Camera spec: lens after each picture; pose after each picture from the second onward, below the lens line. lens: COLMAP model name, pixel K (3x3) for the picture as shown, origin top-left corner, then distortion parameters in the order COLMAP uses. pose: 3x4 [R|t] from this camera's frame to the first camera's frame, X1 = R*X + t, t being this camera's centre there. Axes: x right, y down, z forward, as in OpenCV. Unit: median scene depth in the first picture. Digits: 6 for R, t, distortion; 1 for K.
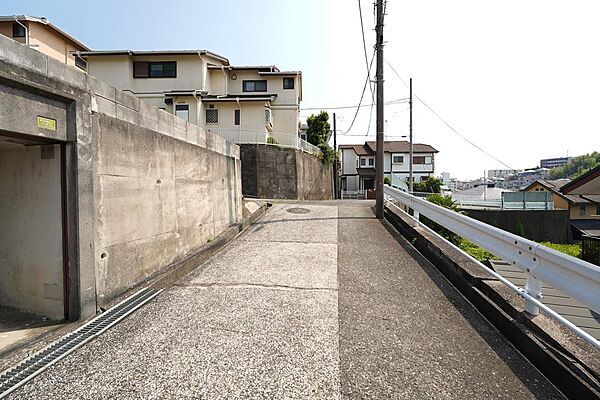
lens RADIAL K [[256.1, 0, 300.0], [0, 256.1, 200.0], [0, 0, 1]] dist [-0.000522, -0.000091]
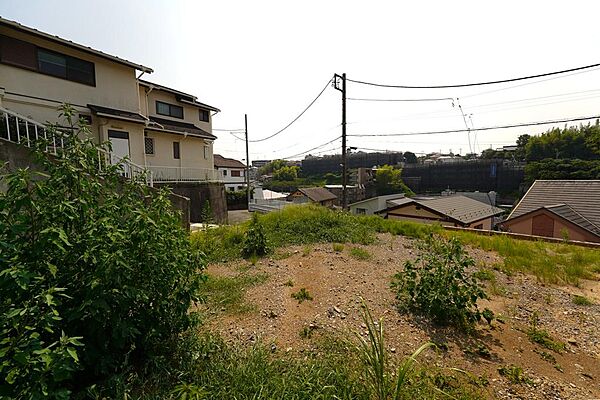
lens RADIAL K [[242.1, 0, 299.9], [0, 242.1, 192.3], [0, 0, 1]] dist [0.000254, 0.000200]
pose [[0.552180, -0.045582, 0.832478, -0.725940], [0.029460, 0.998948, 0.035157, -0.191193], [-0.833204, 0.005112, 0.552942, 0.160799]]
